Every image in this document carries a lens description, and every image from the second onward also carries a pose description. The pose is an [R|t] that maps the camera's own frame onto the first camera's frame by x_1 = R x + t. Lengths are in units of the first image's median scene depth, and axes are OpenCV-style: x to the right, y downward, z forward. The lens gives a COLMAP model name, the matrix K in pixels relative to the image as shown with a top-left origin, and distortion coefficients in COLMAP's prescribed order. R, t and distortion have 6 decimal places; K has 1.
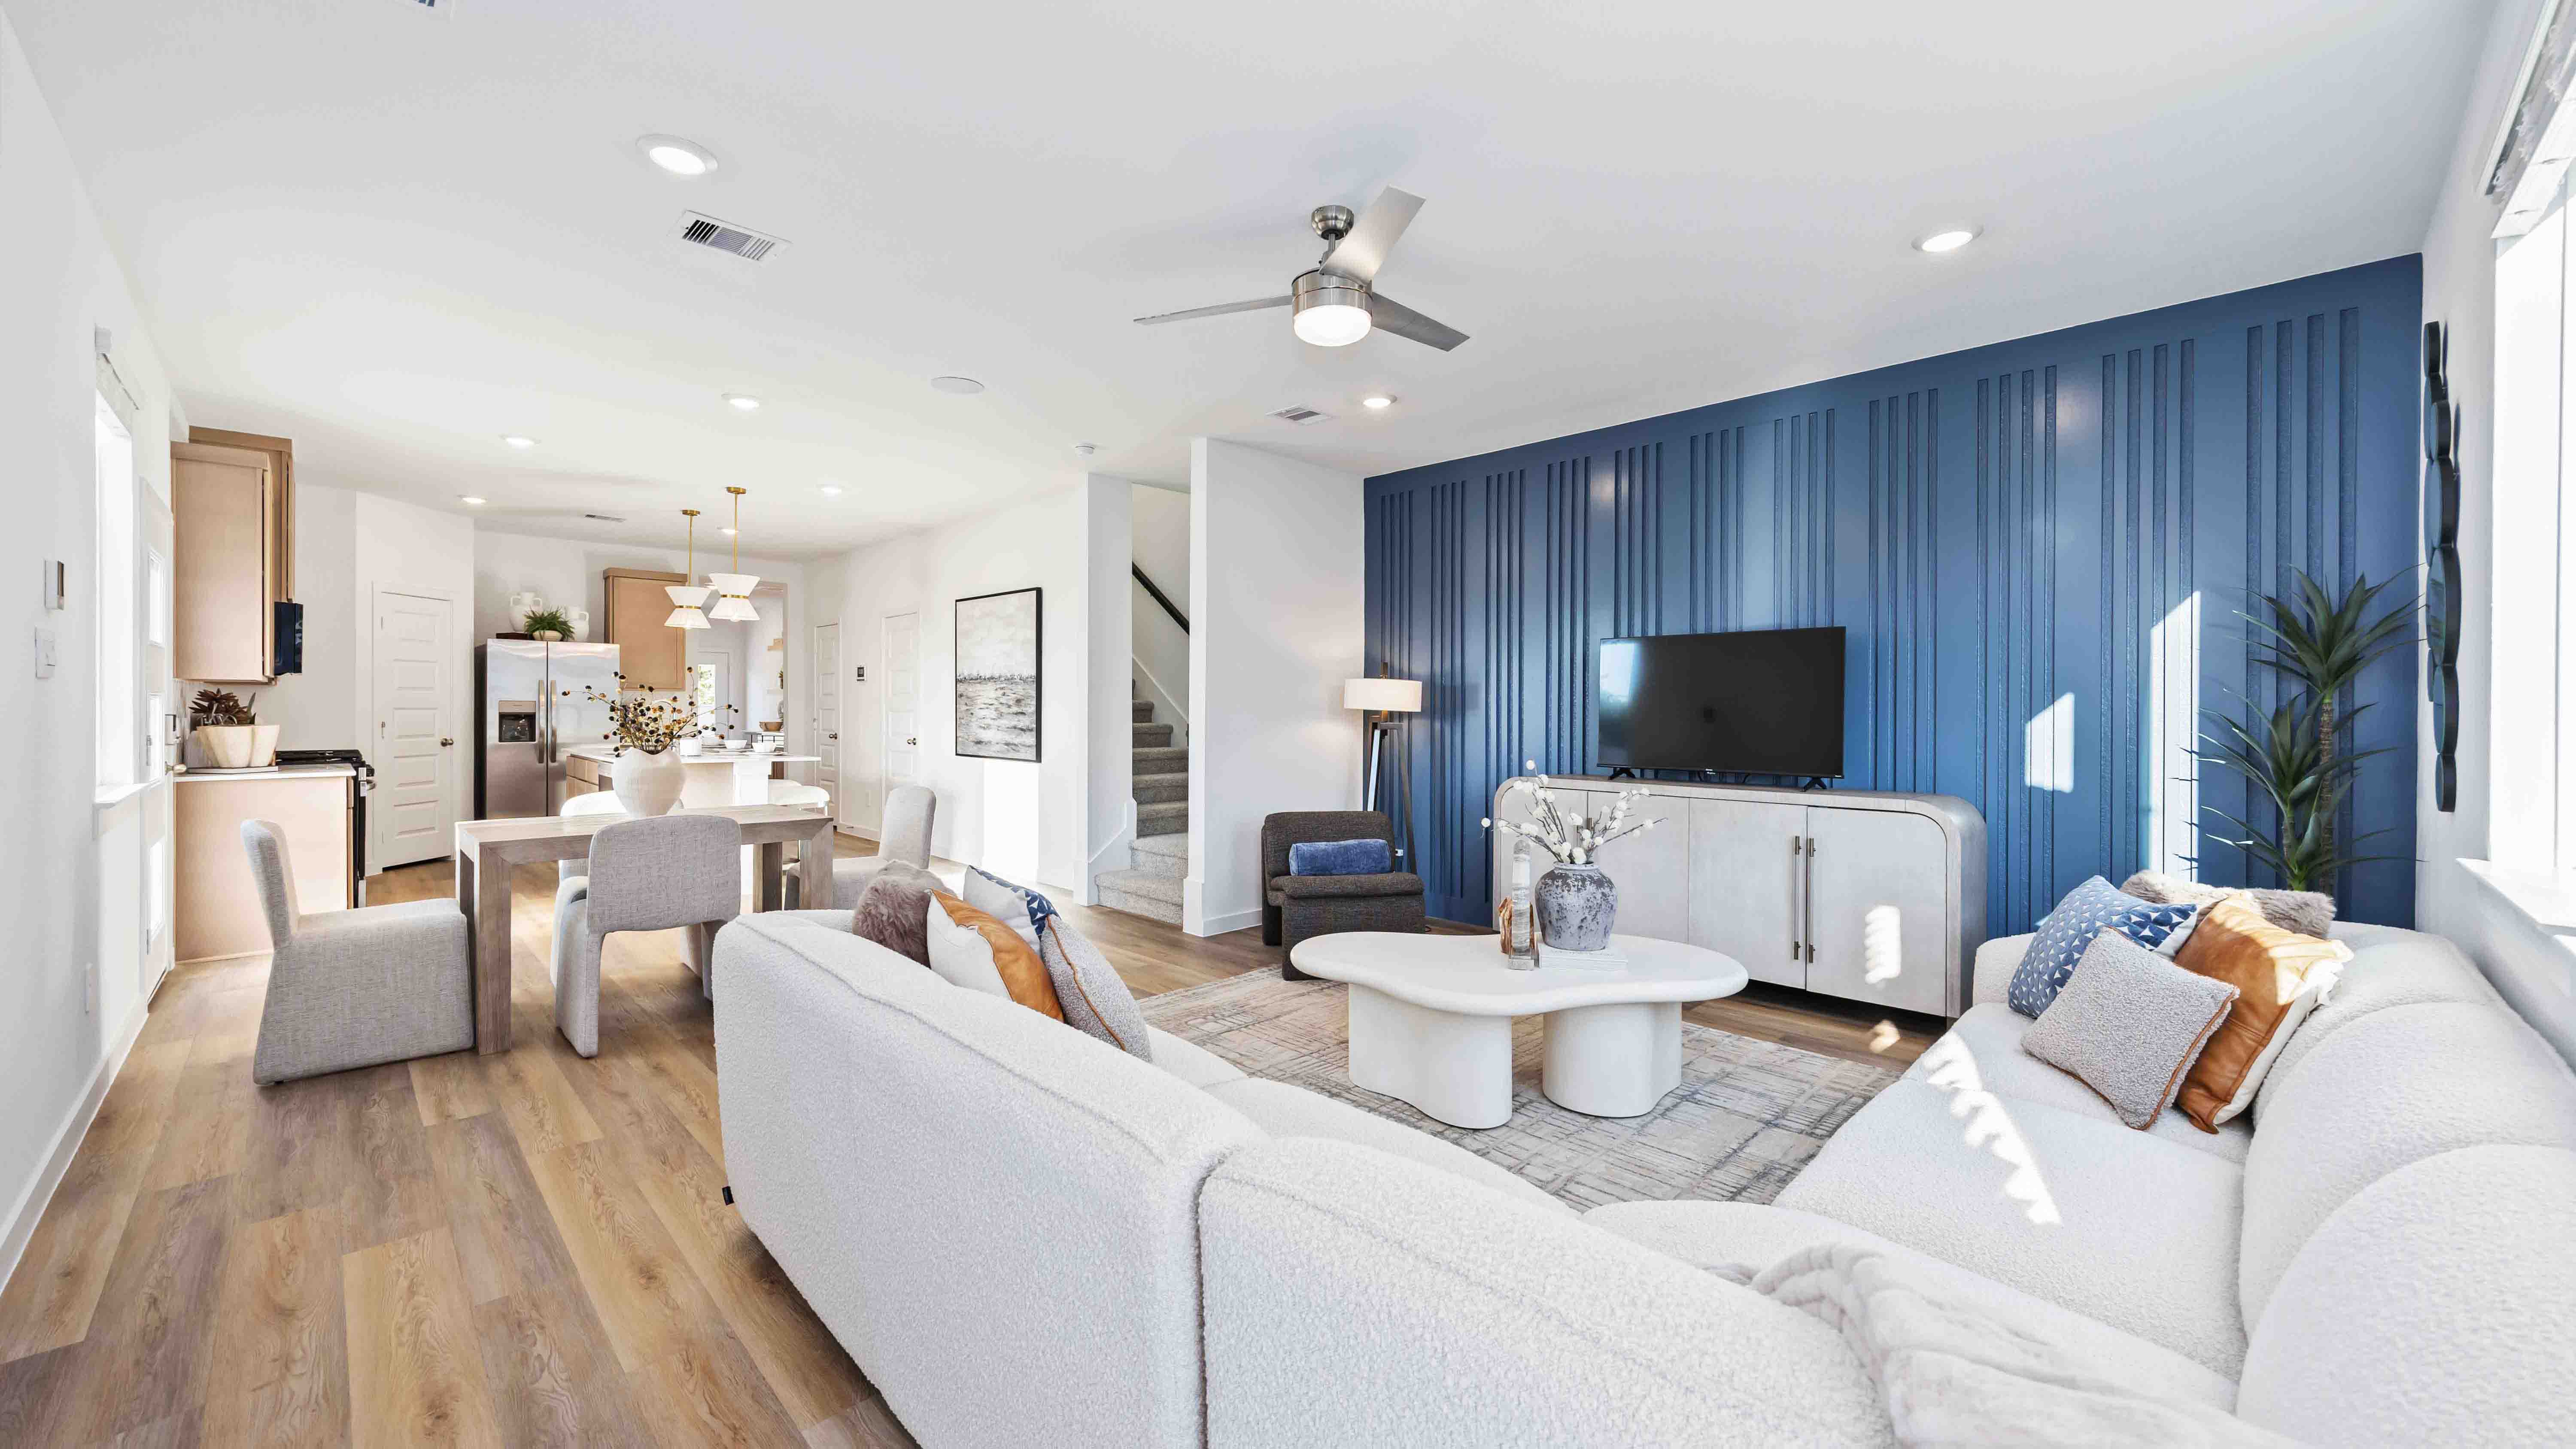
lens RADIAL K [[969.6, 0, 1294.1], [0, 969.6, 704.4], [0, 0, 1]] dist [-0.001219, -0.000180]
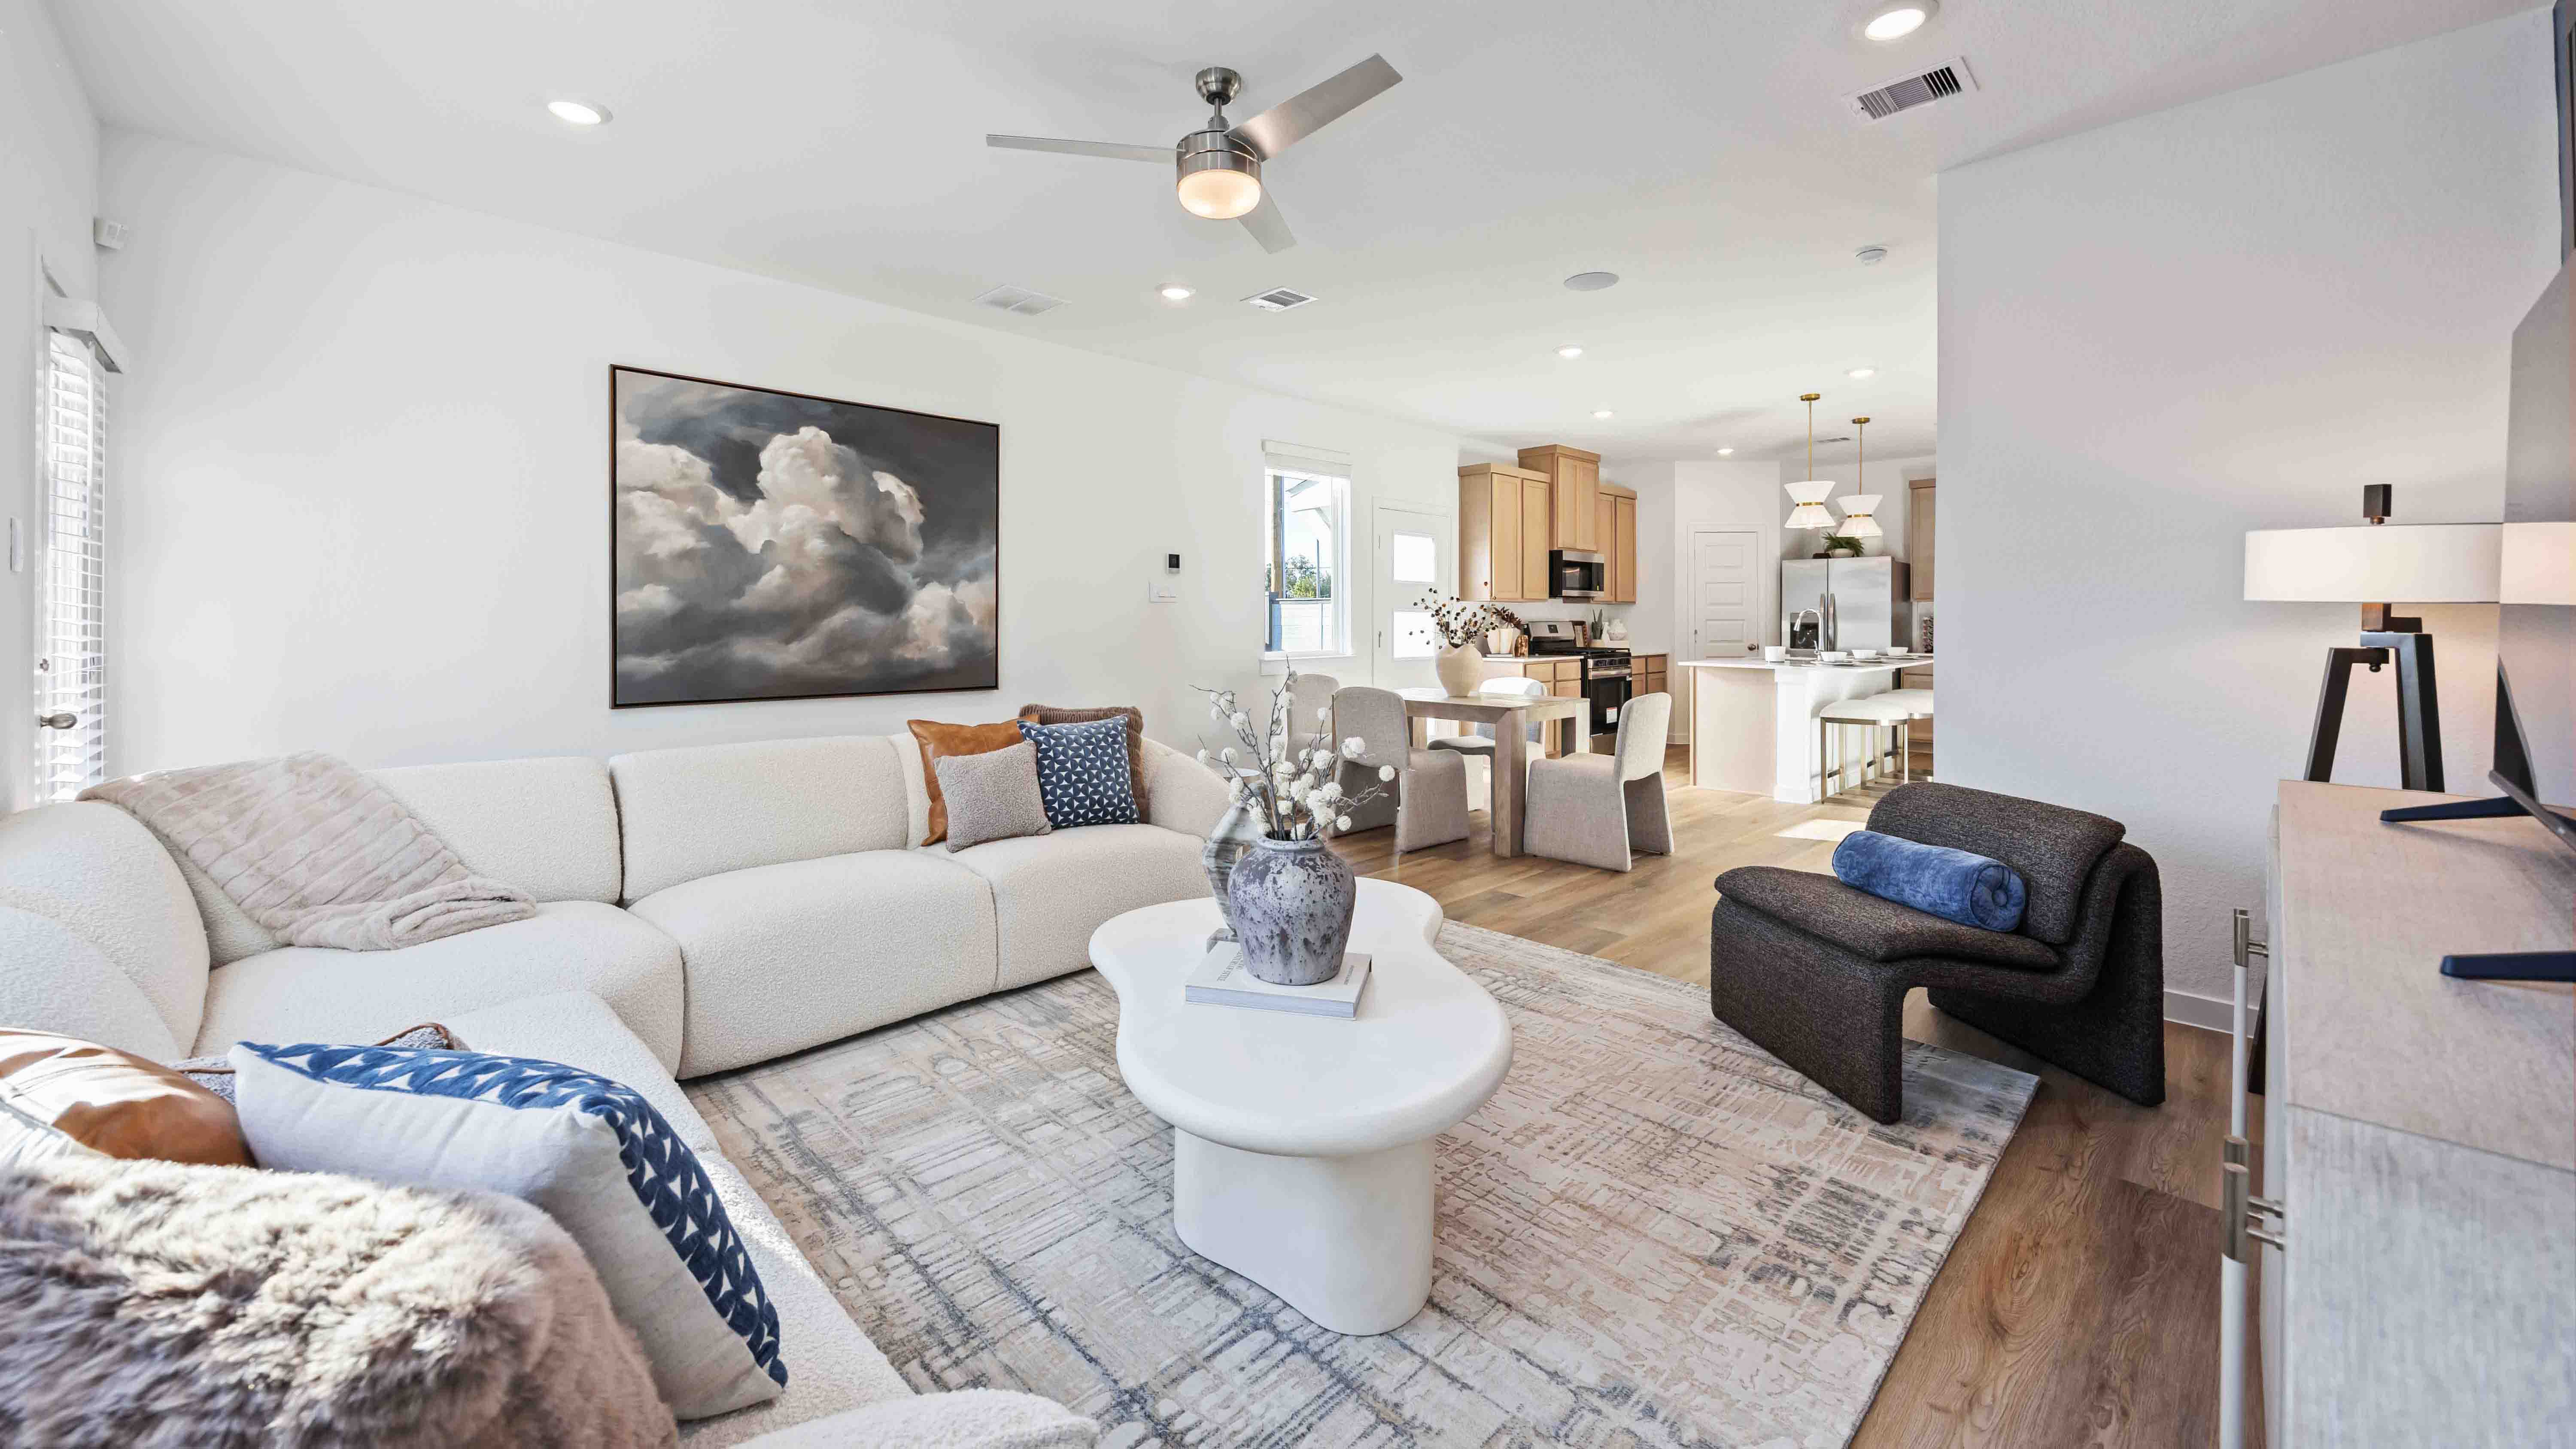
lens RADIAL K [[1004.1, 0, 1304.3], [0, 1004.1, 622.9], [0, 0, 1]] dist [-0.000282, -0.000022]
pose [[0.006458, -0.002680, -0.999976, 0.444209], [0.002881, 0.999992, -0.002661, 0.011118], [0.999975, -0.002864, 0.006466, 0.473221]]
